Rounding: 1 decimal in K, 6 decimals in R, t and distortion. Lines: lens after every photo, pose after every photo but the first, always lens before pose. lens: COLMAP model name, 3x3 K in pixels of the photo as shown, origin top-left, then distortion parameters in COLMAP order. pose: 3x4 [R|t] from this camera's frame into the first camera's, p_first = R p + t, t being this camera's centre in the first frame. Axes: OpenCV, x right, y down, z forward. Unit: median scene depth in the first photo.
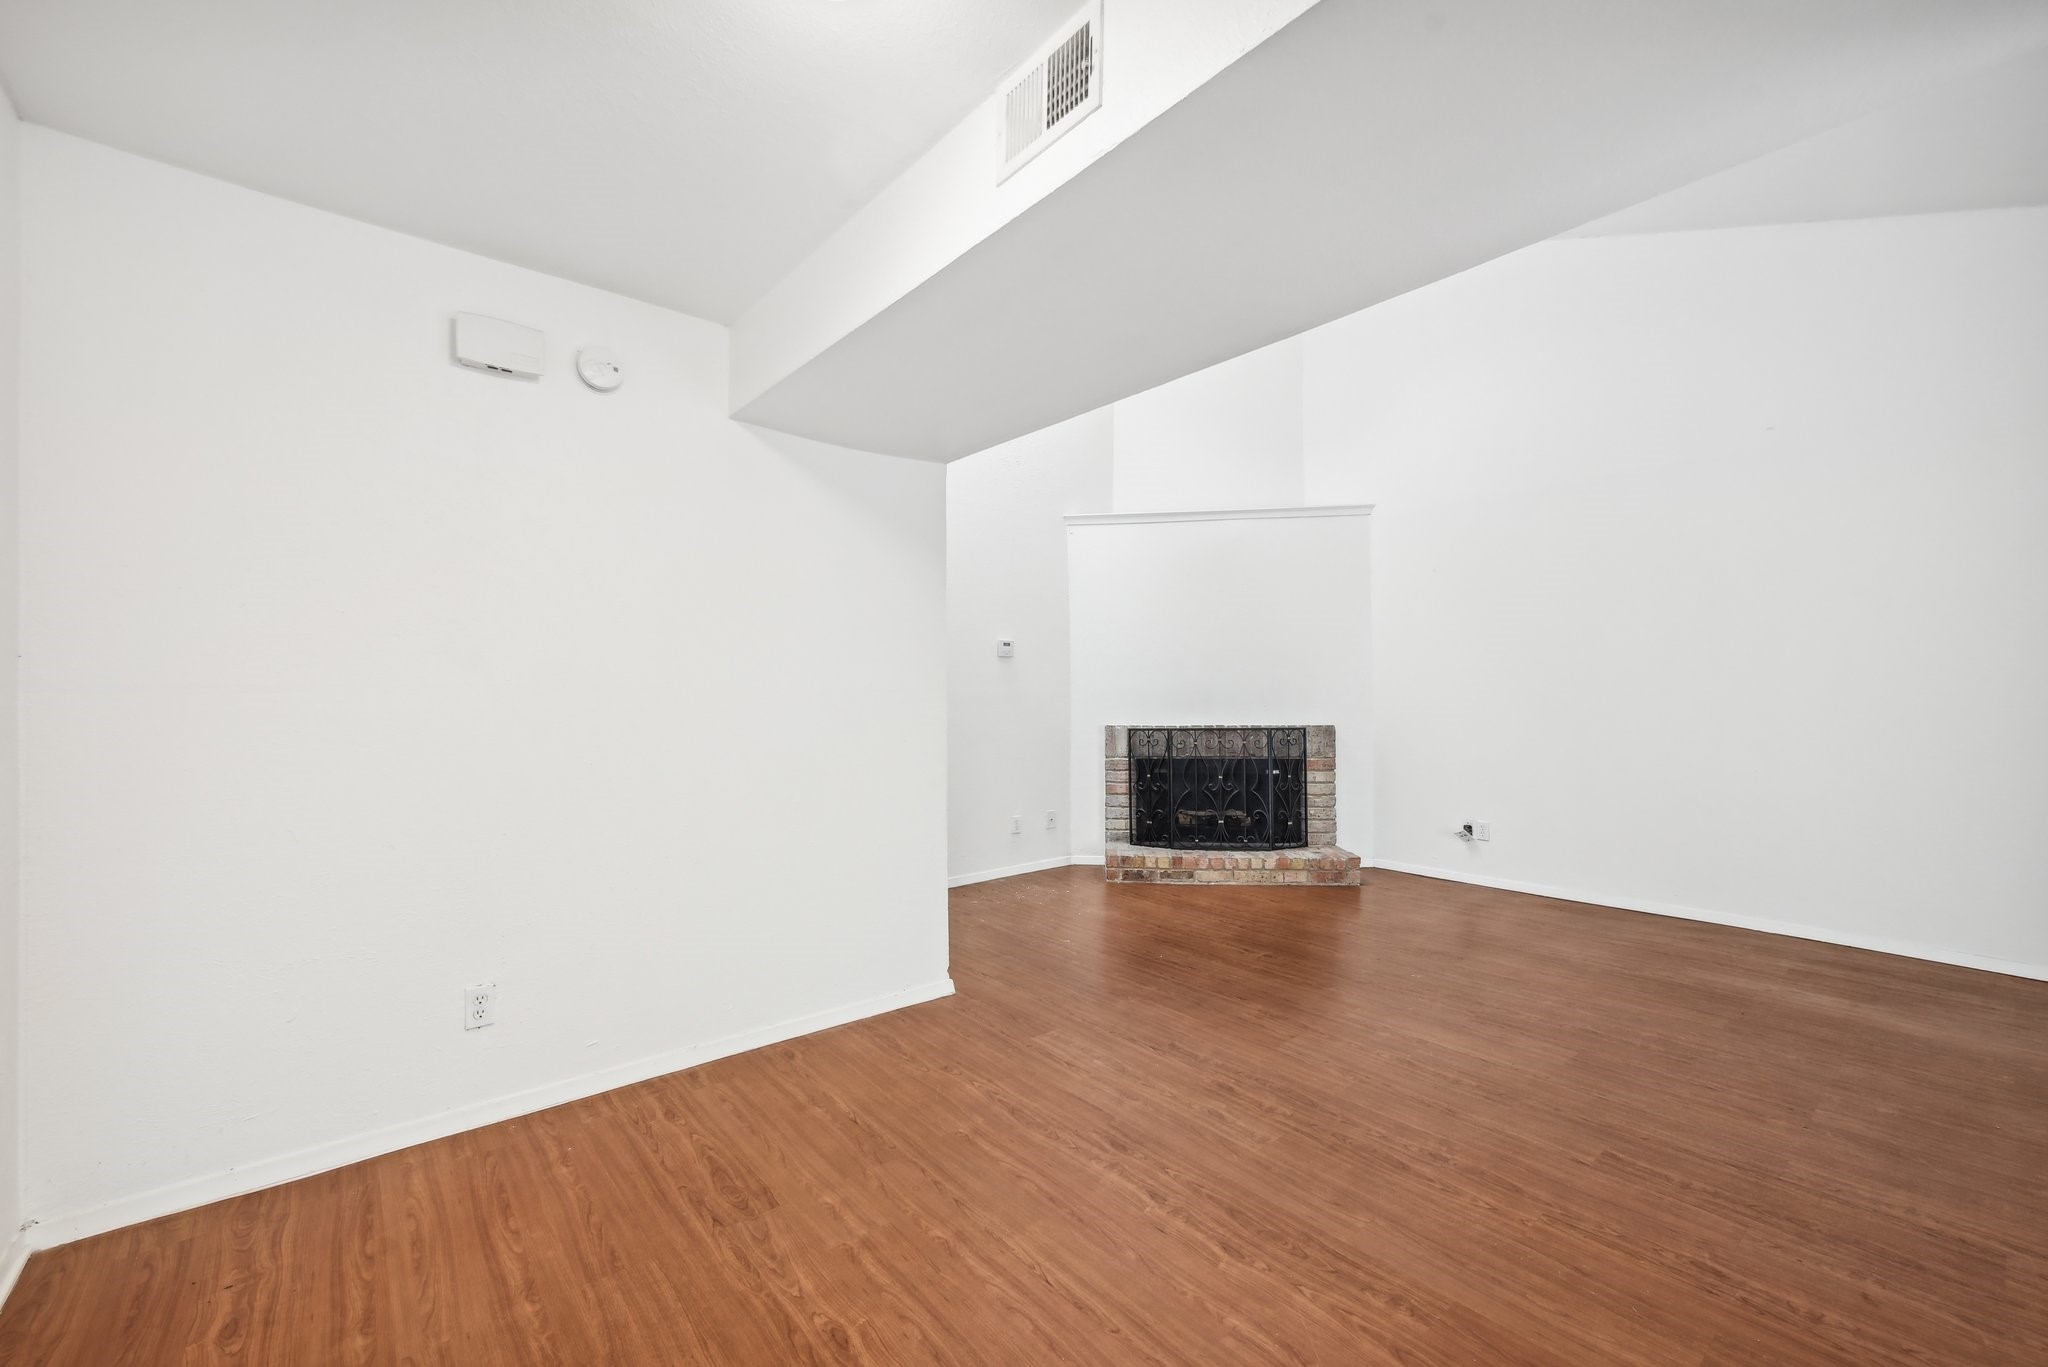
lens RADIAL K [[838.0, 0, 1026.4], [0, 838.0, 696.7], [0, 0, 1]] dist [-0.002619, 0.001554]
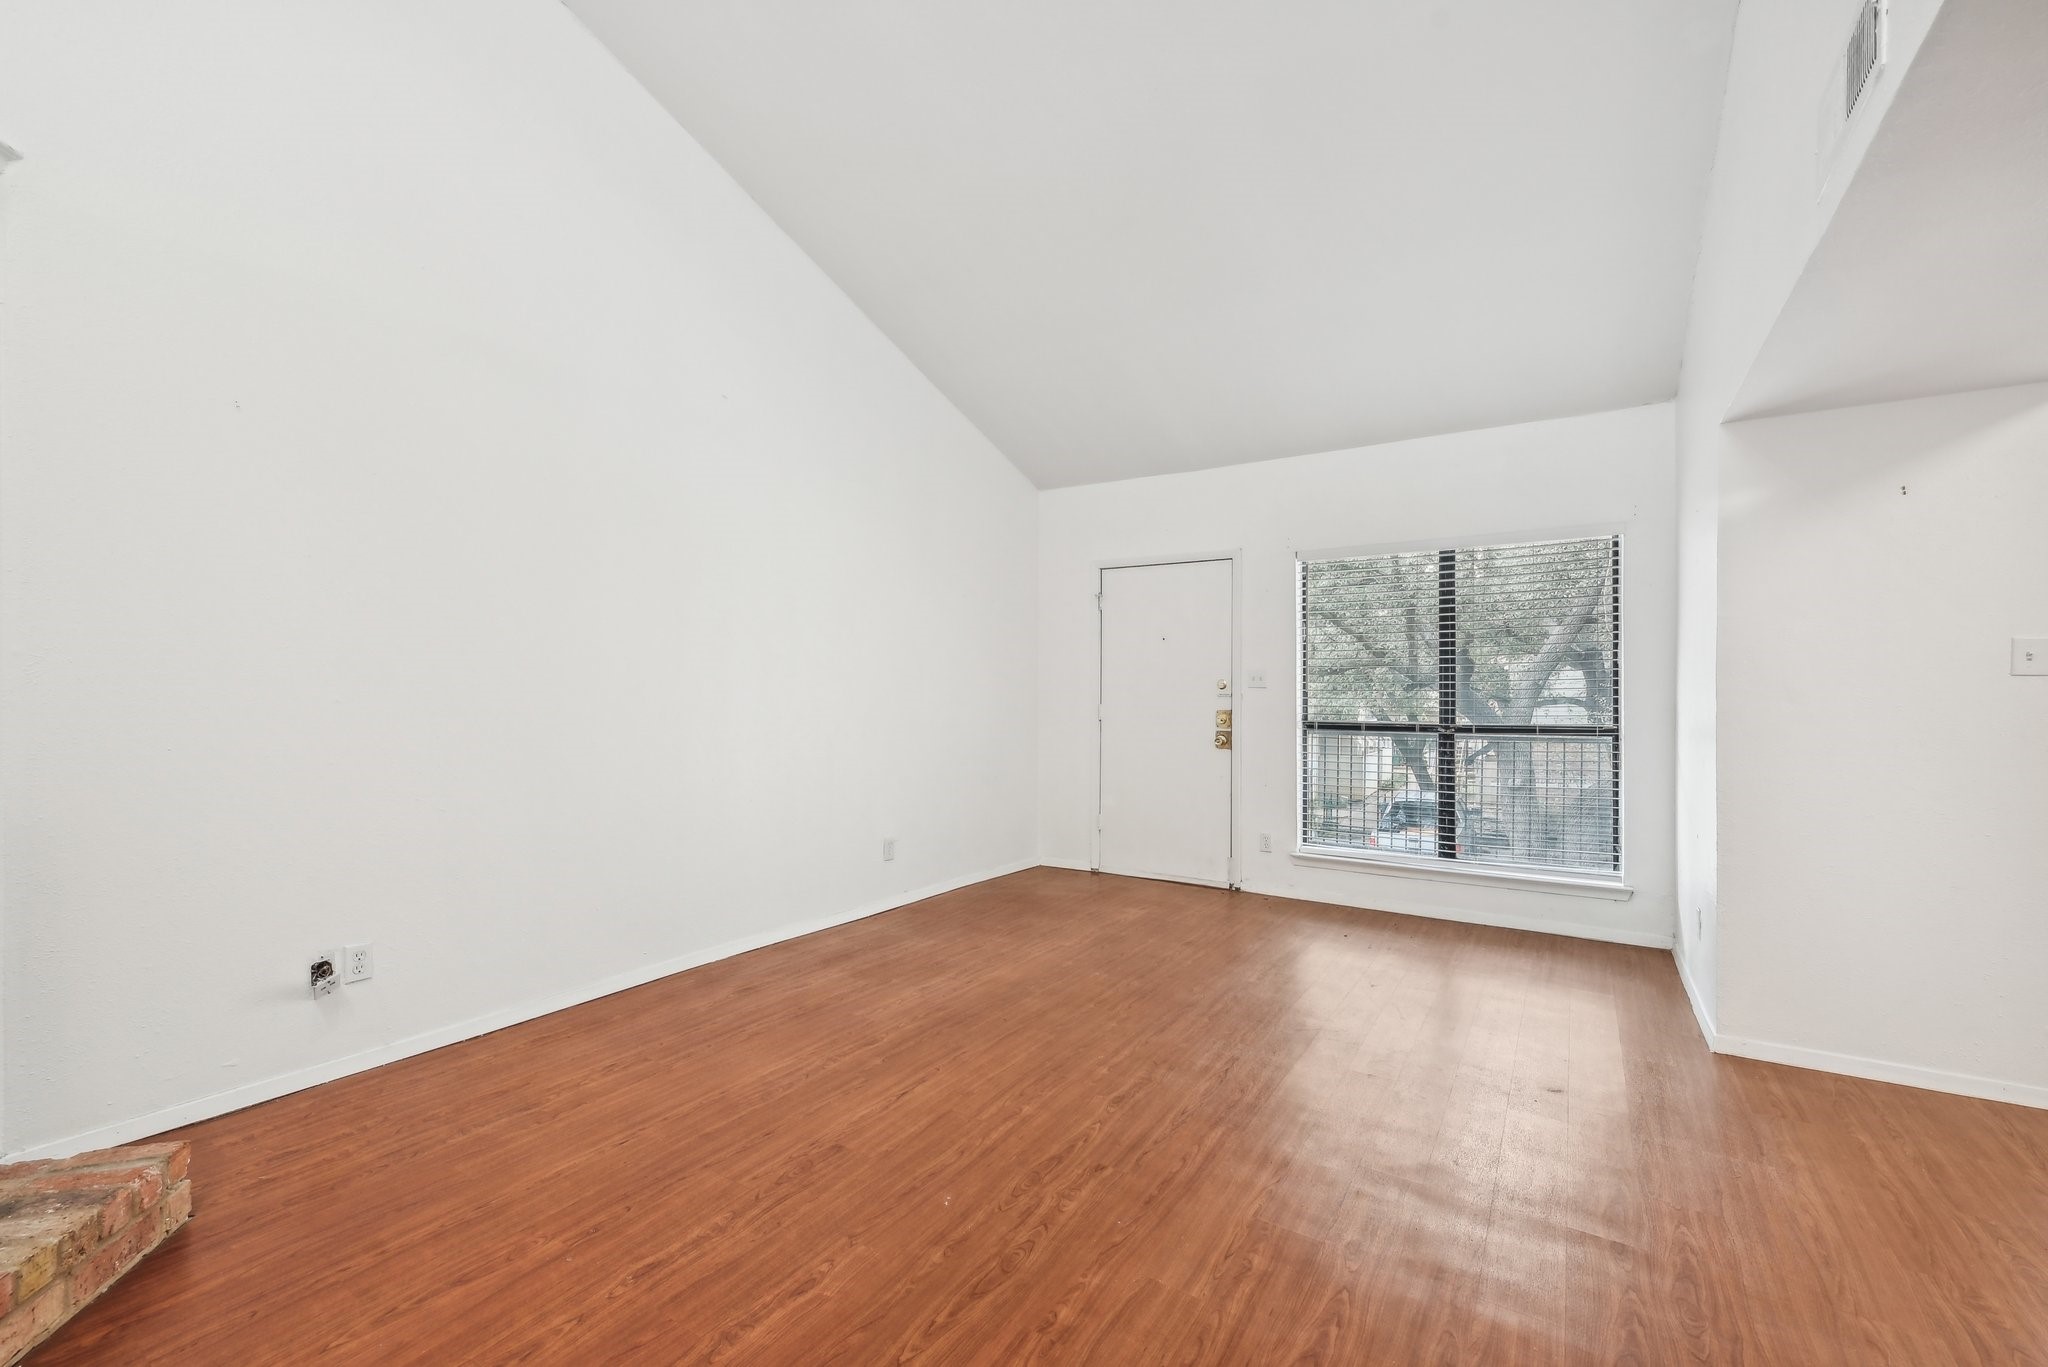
lens RADIAL K [[848.0, 0, 1030.7], [0, 848.0, 689.1], [0, 0, 1]] dist [0.002258, -0.000074]
pose [[-0.304908, 0.004775, 0.952370, -0.058715], [-0.002529, 0.999980, -0.005824, -0.001069], [-0.952378, -0.004184, -0.304890, 0.751936]]
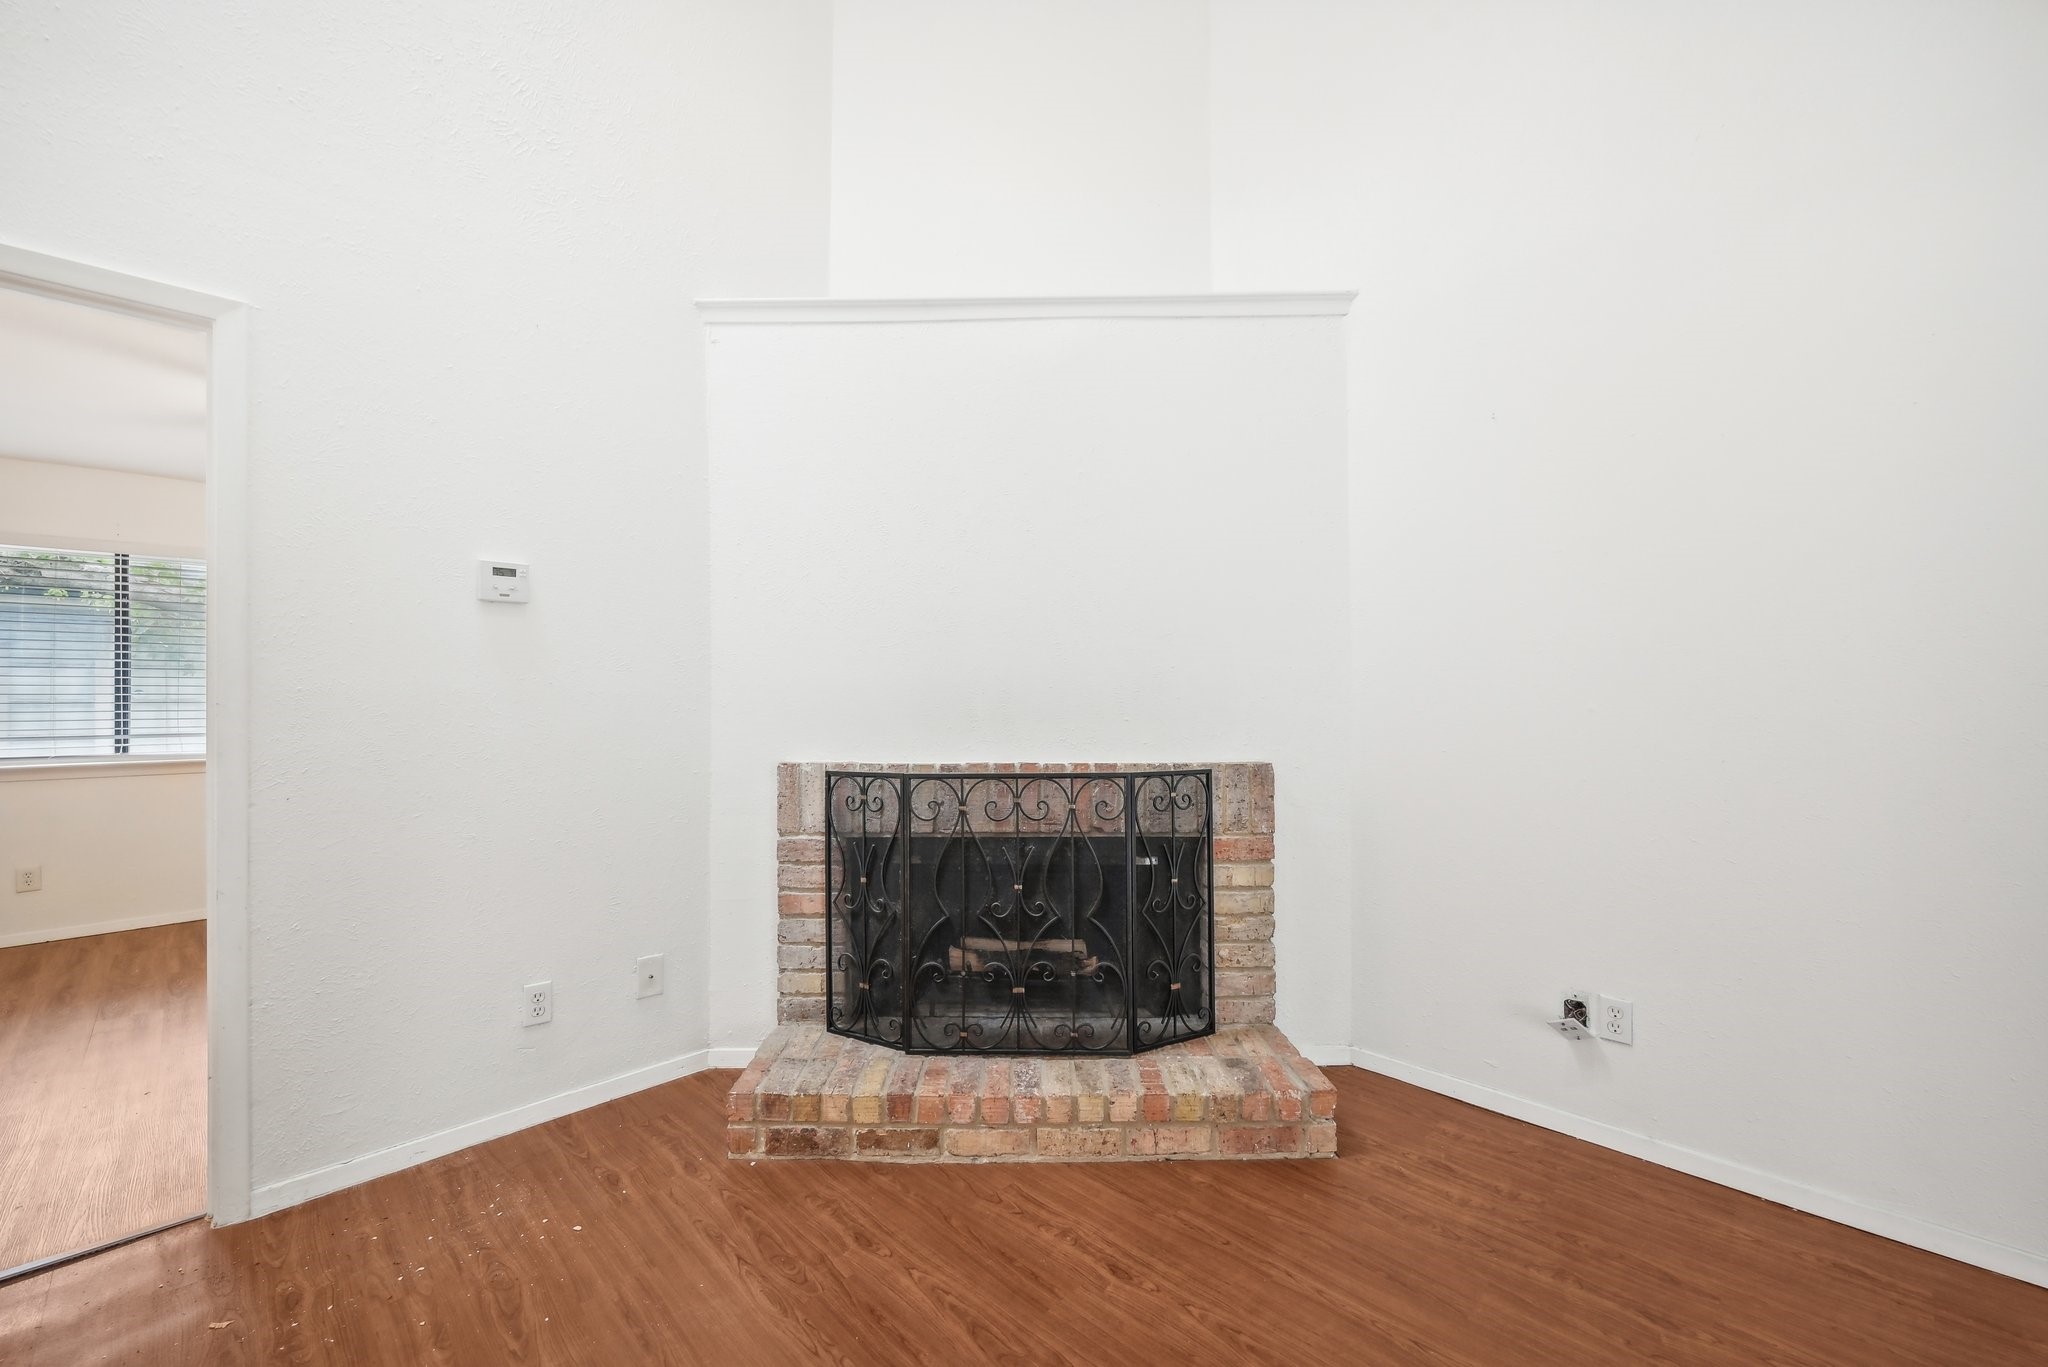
lens RADIAL K [[838.0, 0, 1026.4], [0, 838.0, 696.7], [0, 0, 1]] dist [-0.002619, 0.001554]
pose [[0.995709, 0.004704, 0.092422, 0.202527], [-0.004604, 0.999989, -0.001298, -0.001763], [-0.092427, 0.000867, 0.995719, 0.588945]]
